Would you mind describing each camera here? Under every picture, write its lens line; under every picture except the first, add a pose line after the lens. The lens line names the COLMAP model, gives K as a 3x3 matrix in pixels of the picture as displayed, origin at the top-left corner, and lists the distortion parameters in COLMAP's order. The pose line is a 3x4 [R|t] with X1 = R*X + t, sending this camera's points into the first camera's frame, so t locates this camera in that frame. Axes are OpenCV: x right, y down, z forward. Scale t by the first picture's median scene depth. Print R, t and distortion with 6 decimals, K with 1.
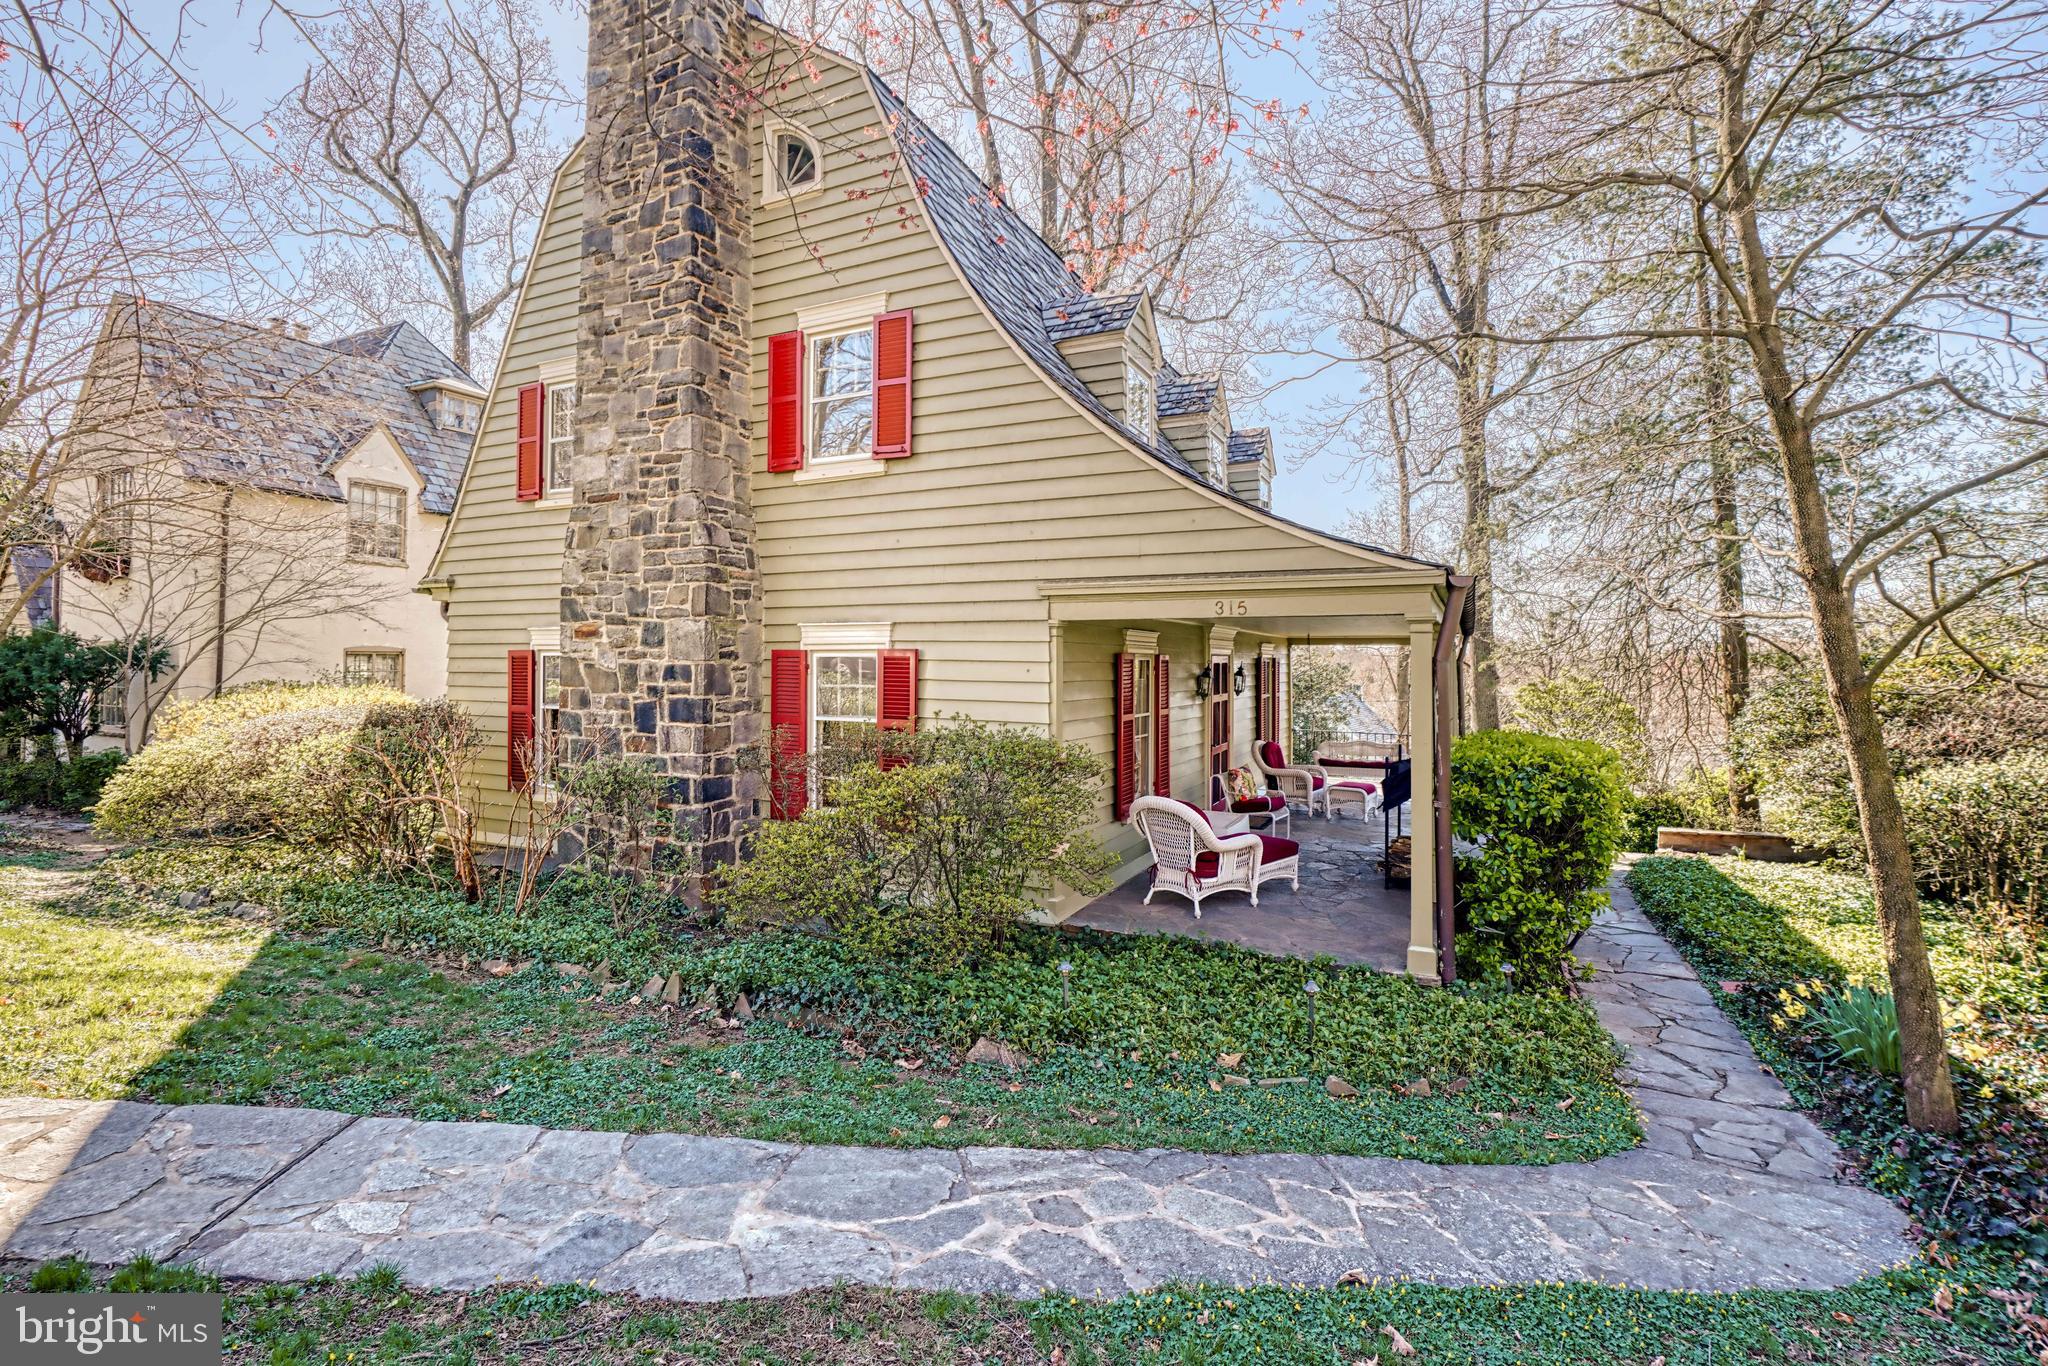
lens RADIAL K [[923.4, 0, 970.9], [0, 923.4, 645.3], [0, 0, 1]] dist [-0.009437, 0.002994]
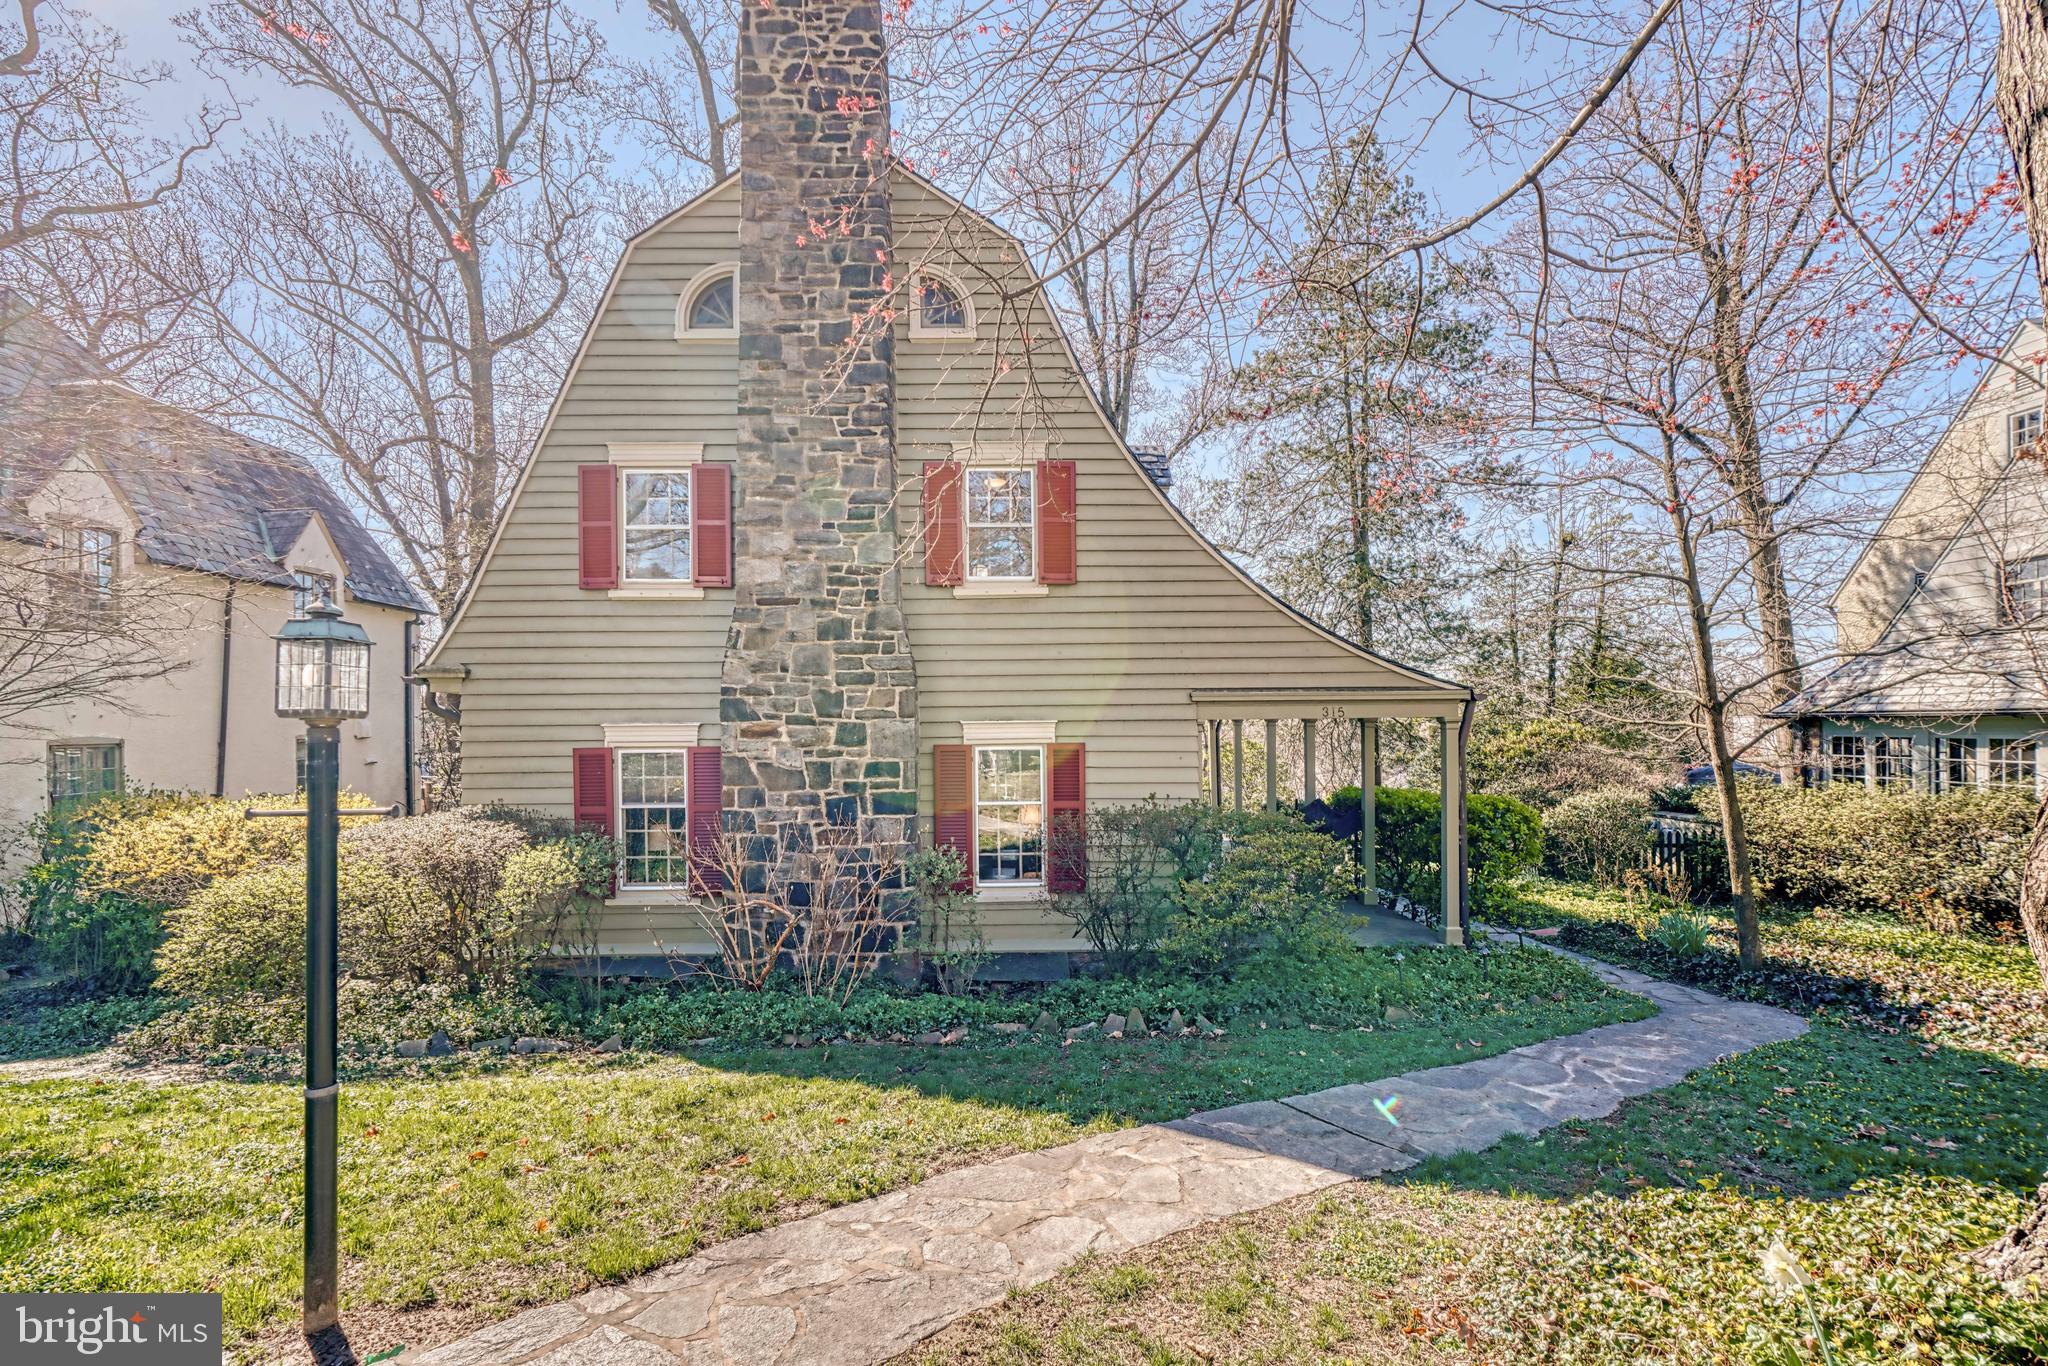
lens RADIAL K [[923.4, 0, 1000.2], [0, 923.4, 726.8], [0, 0, 1]] dist [-0.009437, 0.002994]
pose [[0.888122, -0.017186, 0.459286, -0.677320], [0.006595, 0.999674, 0.024654, -0.045065], [-0.459560, -0.018867, 0.887946, -0.031113]]
